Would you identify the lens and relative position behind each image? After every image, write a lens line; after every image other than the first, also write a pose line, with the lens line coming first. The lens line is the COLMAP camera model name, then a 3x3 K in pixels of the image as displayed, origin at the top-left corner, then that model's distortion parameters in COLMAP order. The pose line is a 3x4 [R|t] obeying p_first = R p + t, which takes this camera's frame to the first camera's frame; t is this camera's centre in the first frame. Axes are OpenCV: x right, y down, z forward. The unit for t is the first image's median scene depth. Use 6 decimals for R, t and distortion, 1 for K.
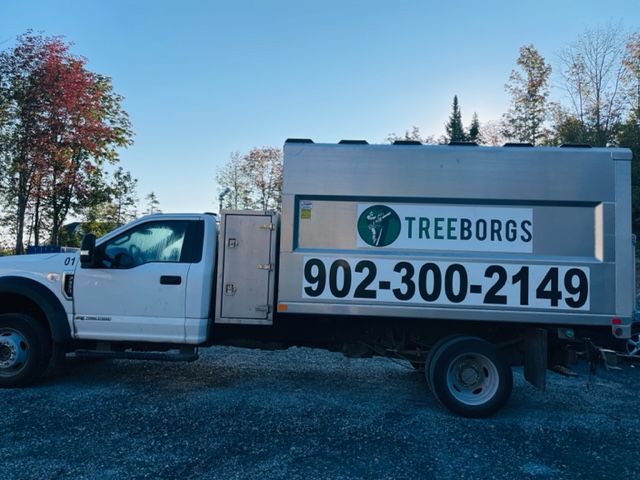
lens RADIAL K [[489.1, 0, 305.5], [0, 489.1, 240.7], [0, 0, 1]] dist [0.028104, -0.006810]
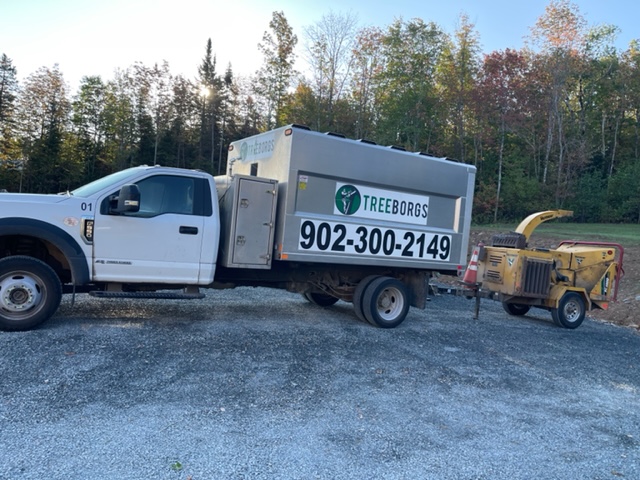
lens RADIAL K [[489.1, 0, 305.5], [0, 489.1, 240.7], [0, 0, 1]] dist [0.028104, -0.006810]
pose [[0.838579, 0.033665, 0.543739, -0.714414], [-0.103679, 0.989709, 0.098621, -0.040147], [-0.534823, -0.139075, 0.833440, -0.117420]]
